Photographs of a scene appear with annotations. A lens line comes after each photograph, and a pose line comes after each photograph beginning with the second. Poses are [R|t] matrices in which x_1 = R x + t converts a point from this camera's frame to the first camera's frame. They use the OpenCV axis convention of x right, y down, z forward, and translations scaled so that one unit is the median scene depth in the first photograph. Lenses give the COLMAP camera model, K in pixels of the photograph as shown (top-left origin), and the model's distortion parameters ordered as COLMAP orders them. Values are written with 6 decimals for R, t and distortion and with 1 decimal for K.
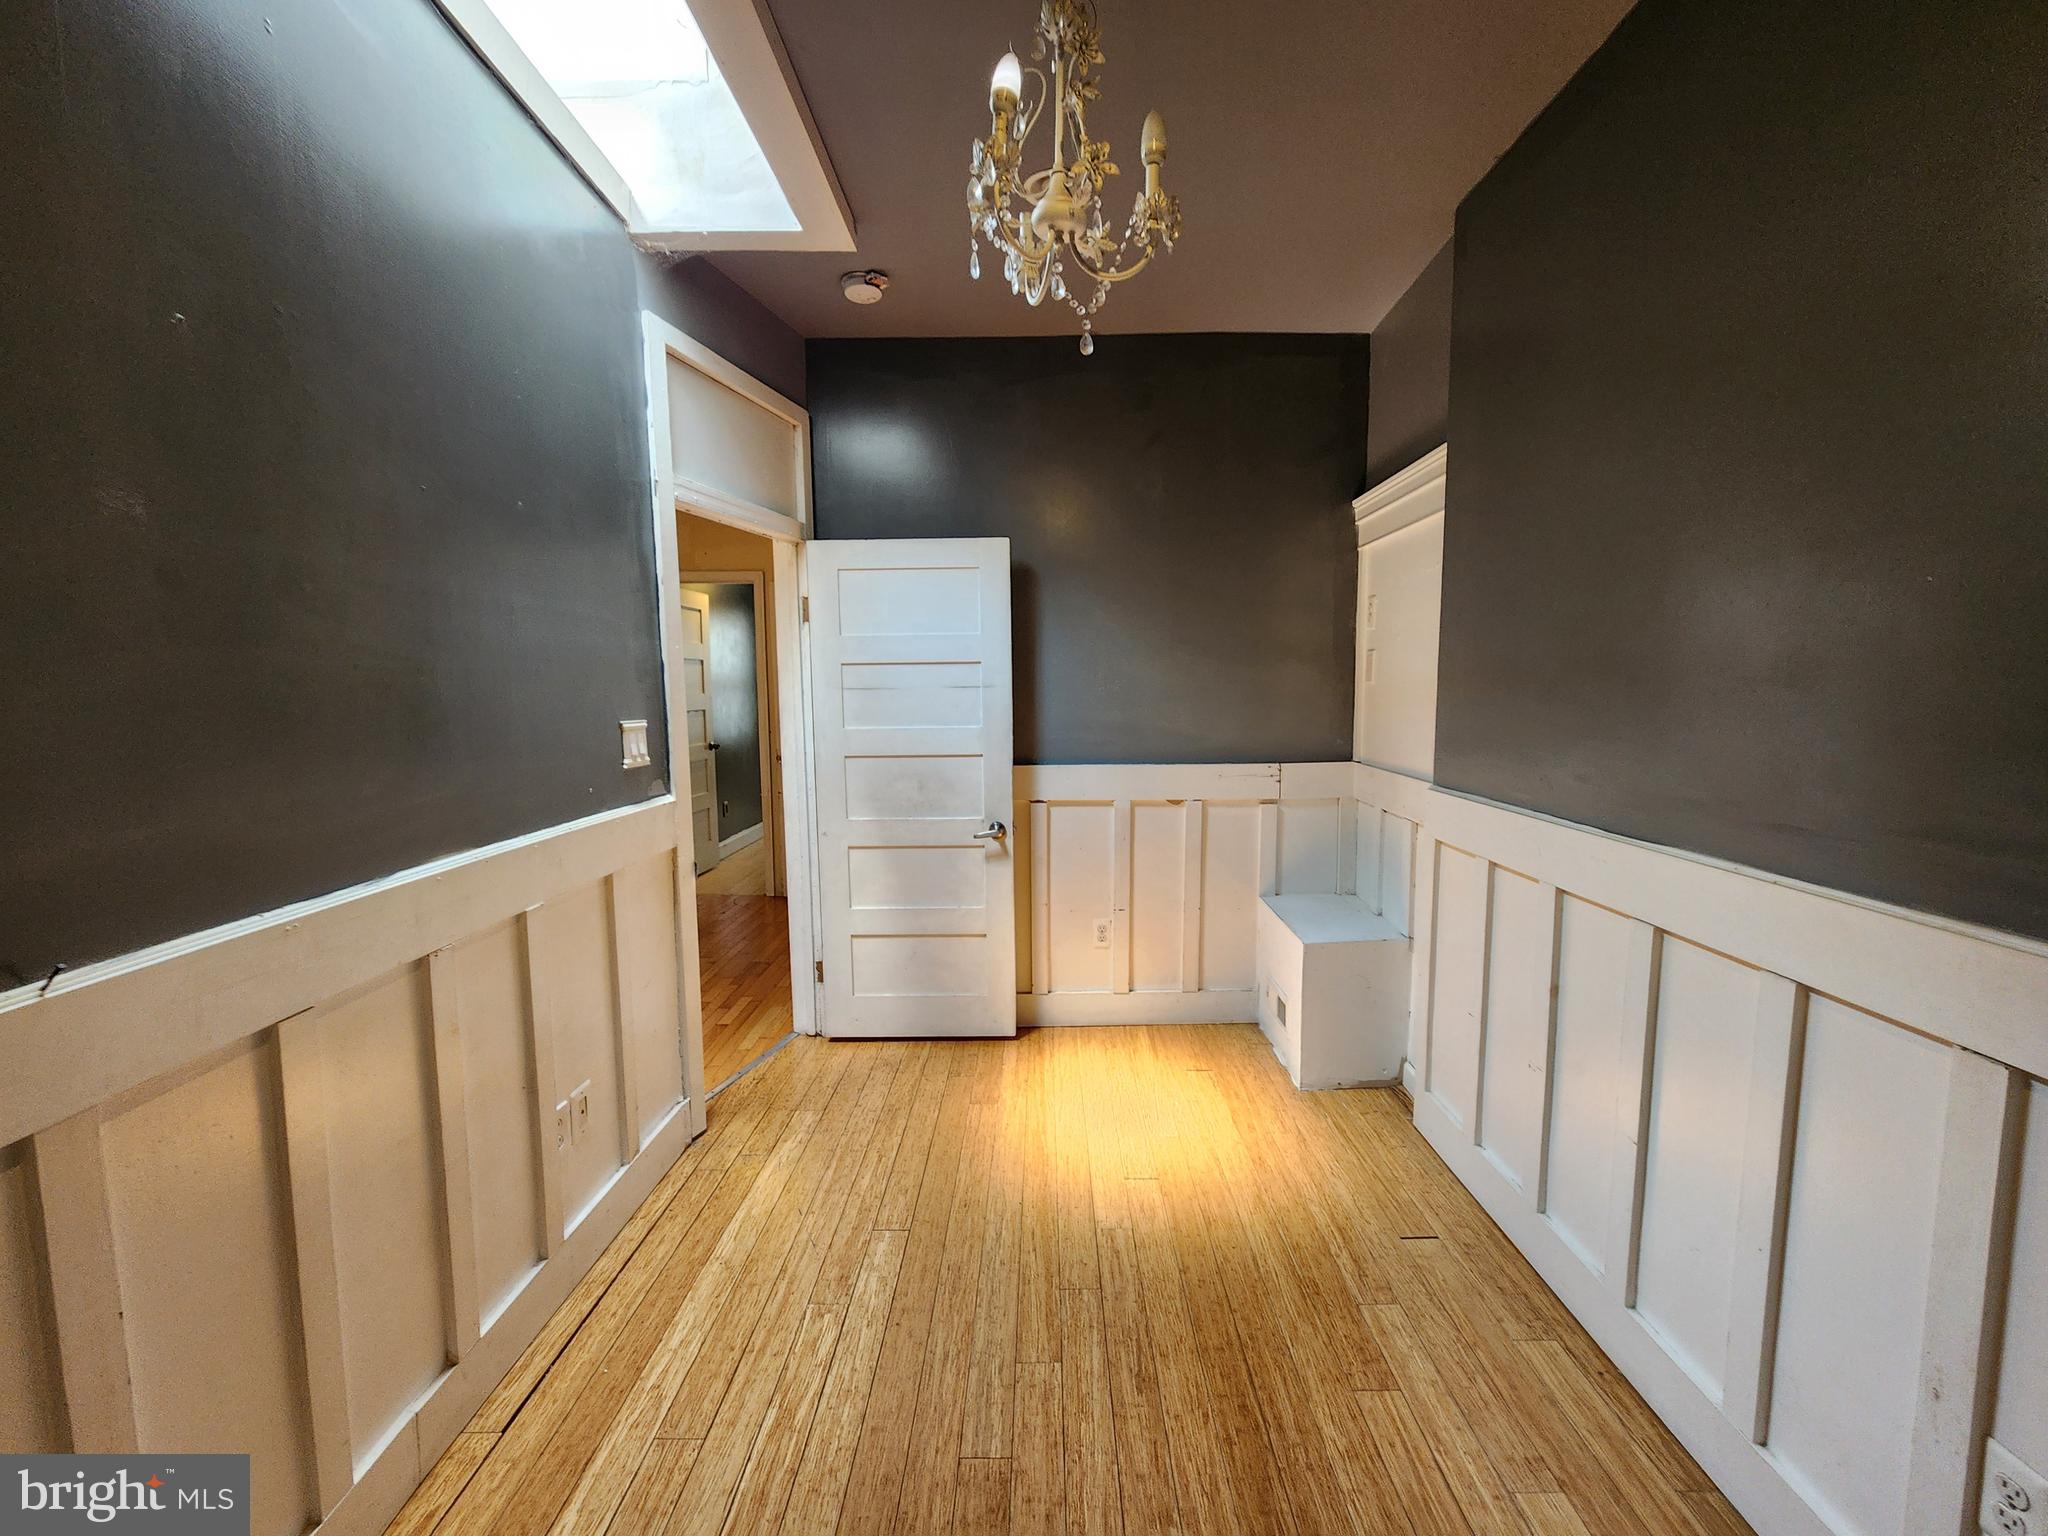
lens RADIAL K [[833.6, 0, 1034.4], [0, 833.6, 768.6], [0, 0, 1]] dist [-0.001075, 0.000452]
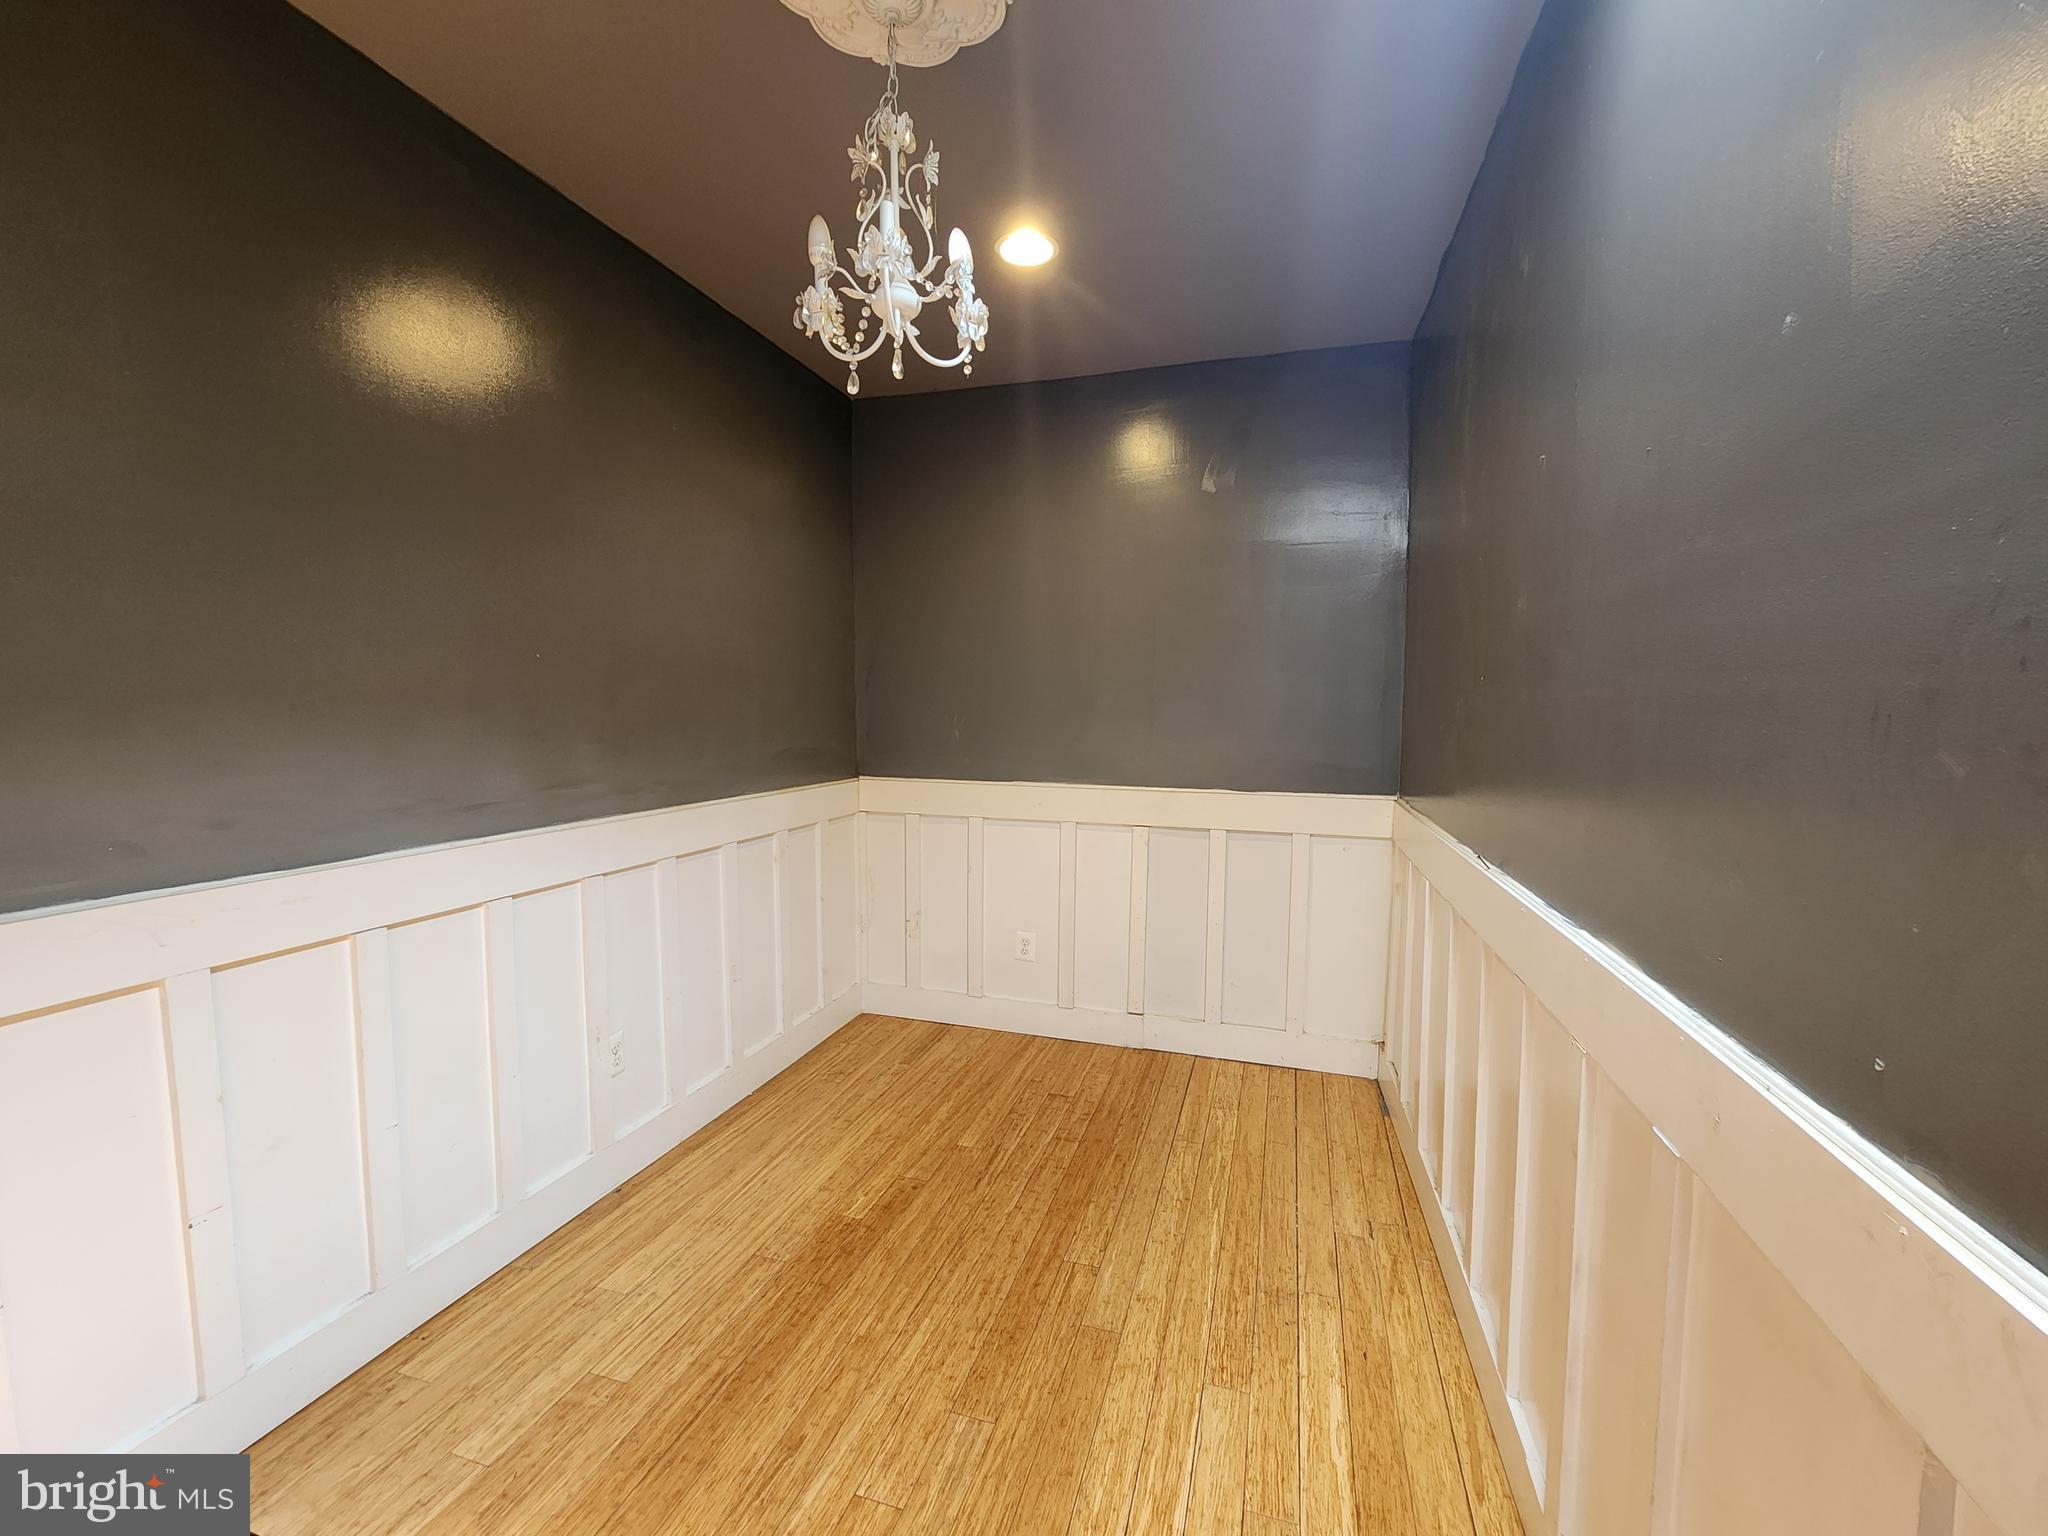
lens RADIAL K [[833.6, 0, 1034.4], [0, 833.6, 768.6], [0, 0, 1]] dist [-0.001075, 0.000452]
pose [[-0.958287, -0.023090, 0.284872, -0.408917], [0.024958, 0.986163, 0.163886, -0.183939], [-0.284715, 0.164160, -0.944452, 1.785430]]
